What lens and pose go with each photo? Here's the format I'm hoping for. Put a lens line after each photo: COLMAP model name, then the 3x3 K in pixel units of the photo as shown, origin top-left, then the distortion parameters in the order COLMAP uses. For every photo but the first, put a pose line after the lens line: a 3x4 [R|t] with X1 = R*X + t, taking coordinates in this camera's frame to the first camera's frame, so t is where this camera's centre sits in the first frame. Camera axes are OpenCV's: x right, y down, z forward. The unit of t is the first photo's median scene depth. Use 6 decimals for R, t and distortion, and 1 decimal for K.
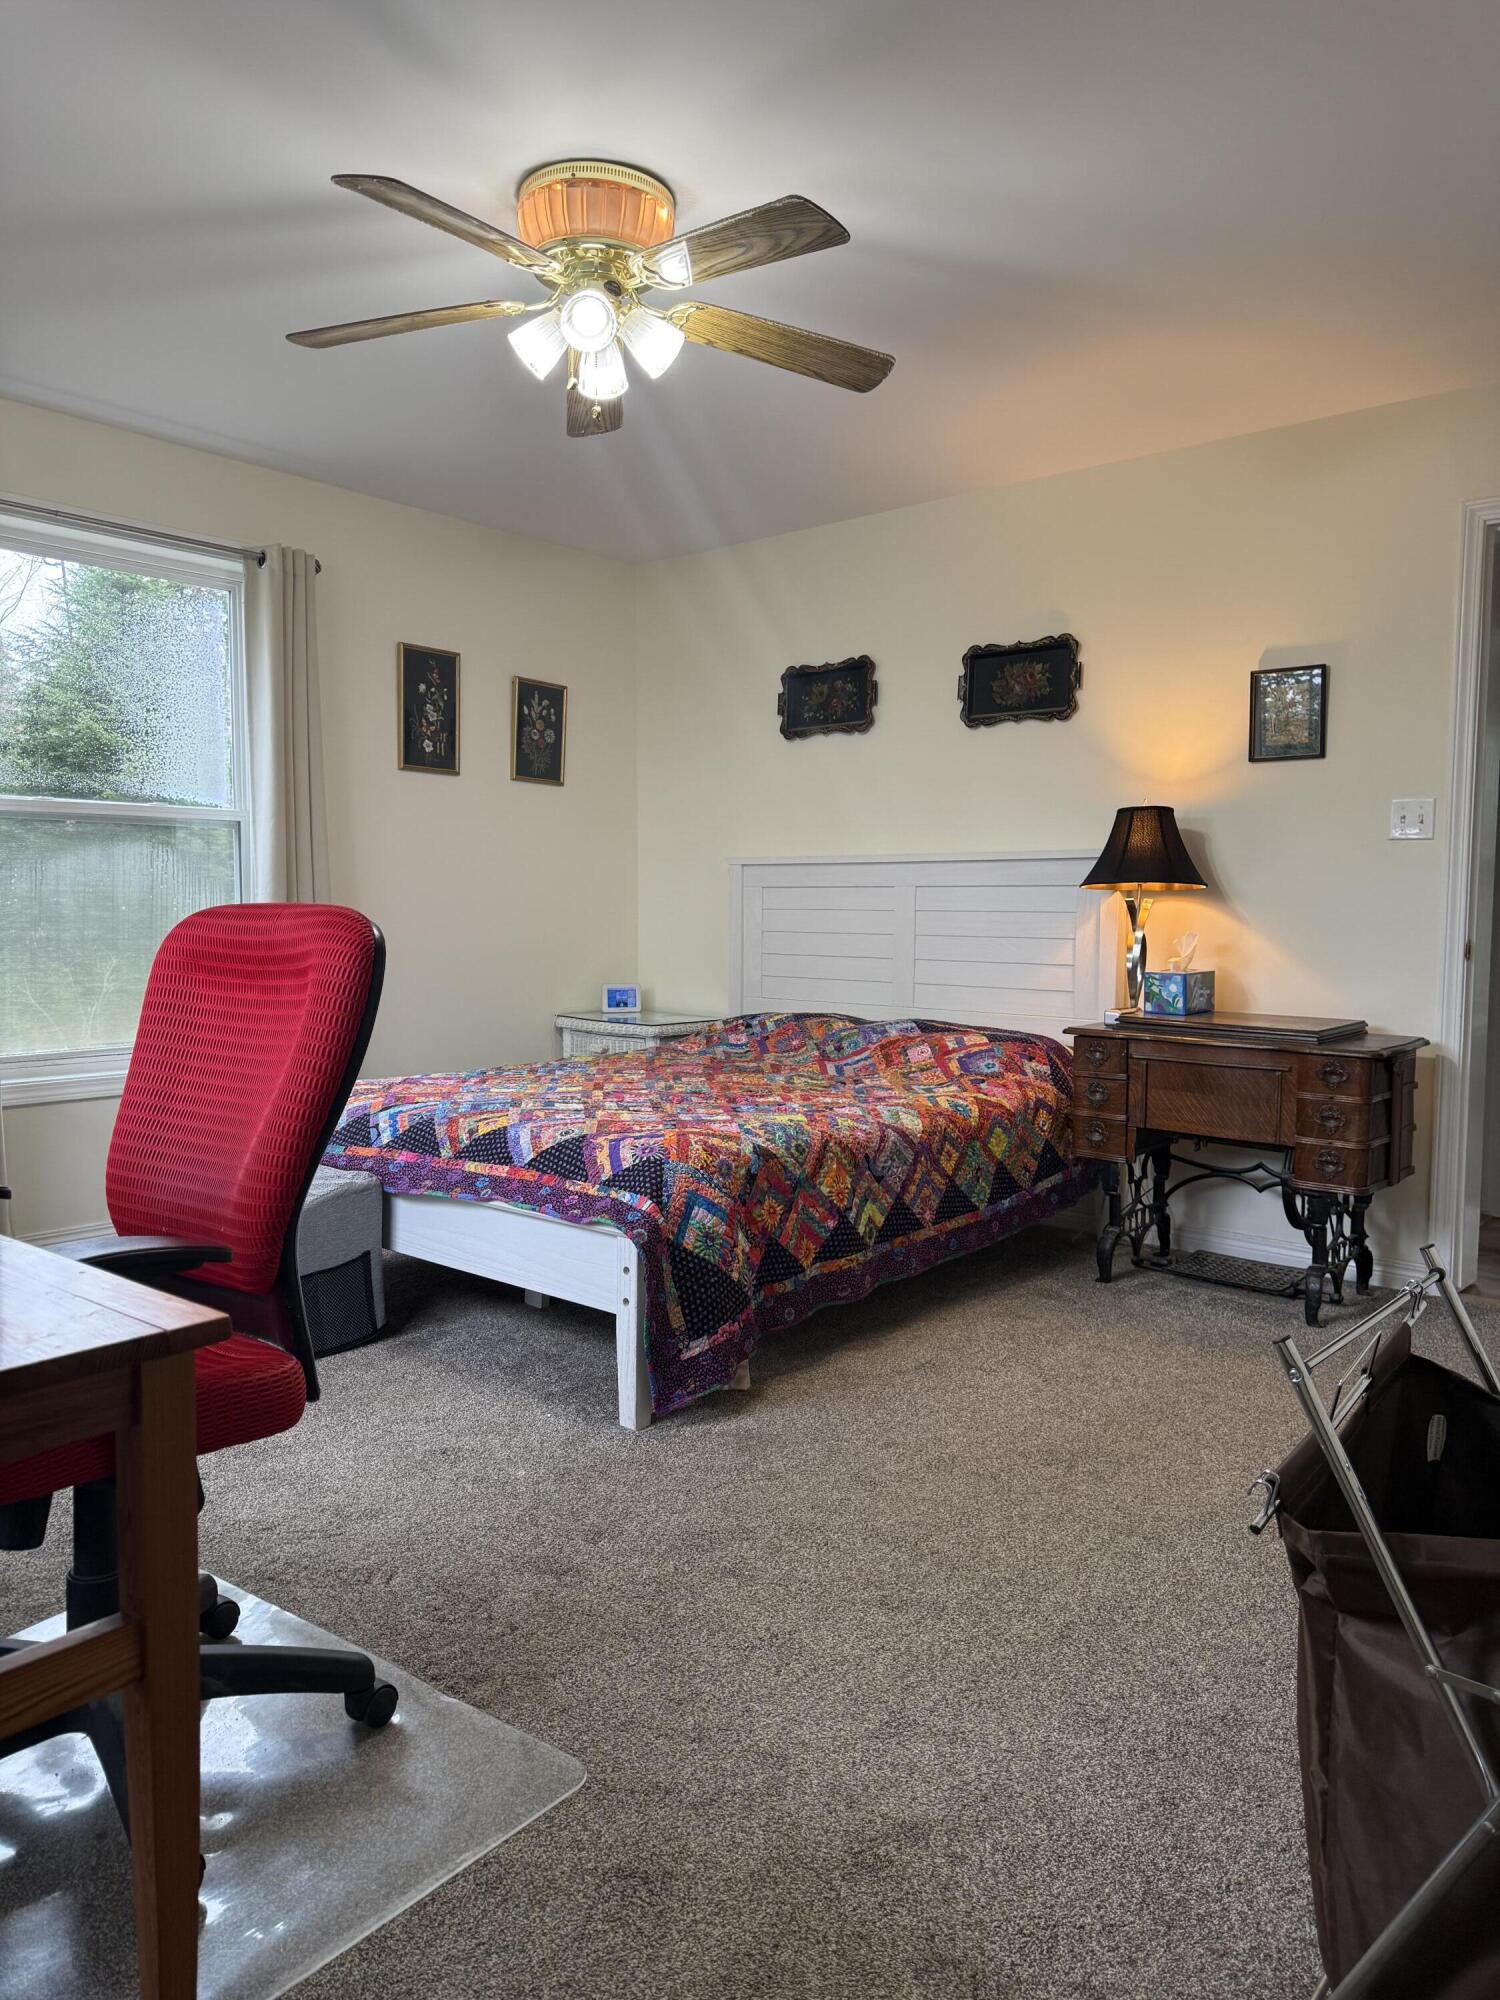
lens RADIAL K [[1404.6, 0, 743.8], [0, 1404.6, 991.0], [0, 0, 1]] dist [0.082581, -0.000022]
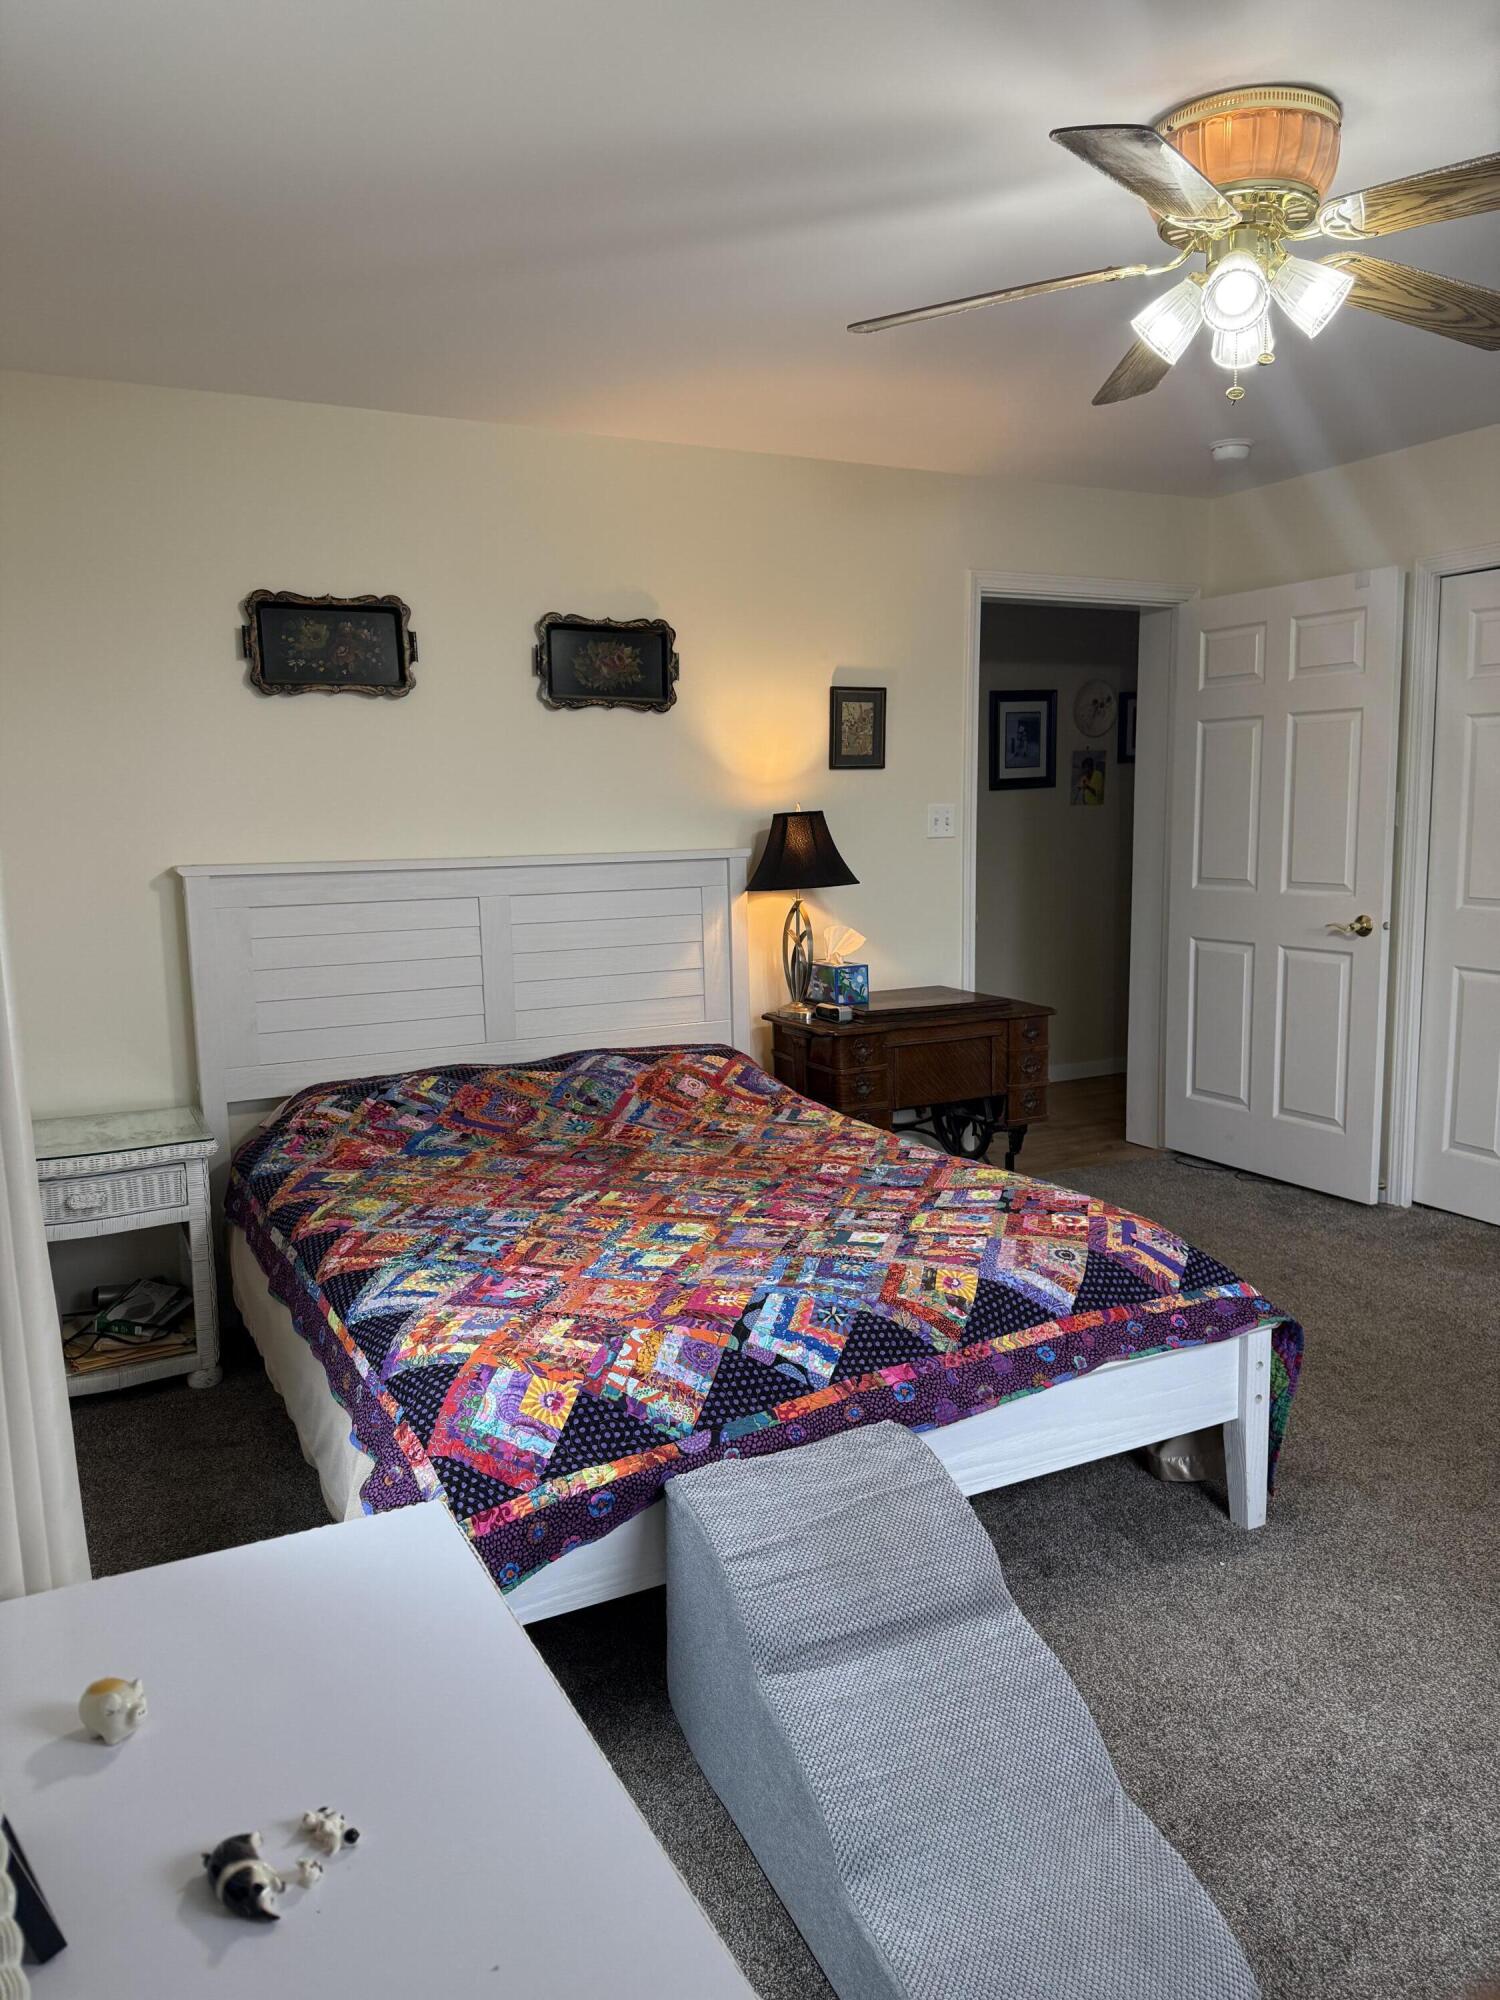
lens RADIAL K [[1404.6, 0, 746.3], [0, 1404.6, 1006.5], [0, 0, 1]] dist [0.082581, -0.000022]
pose [[0.360360, -0.150339, 0.920619, -0.682493], [0.077399, 0.988343, 0.131102, -0.121862], [-0.929597, 0.024011, 0.367796, 0.634633]]
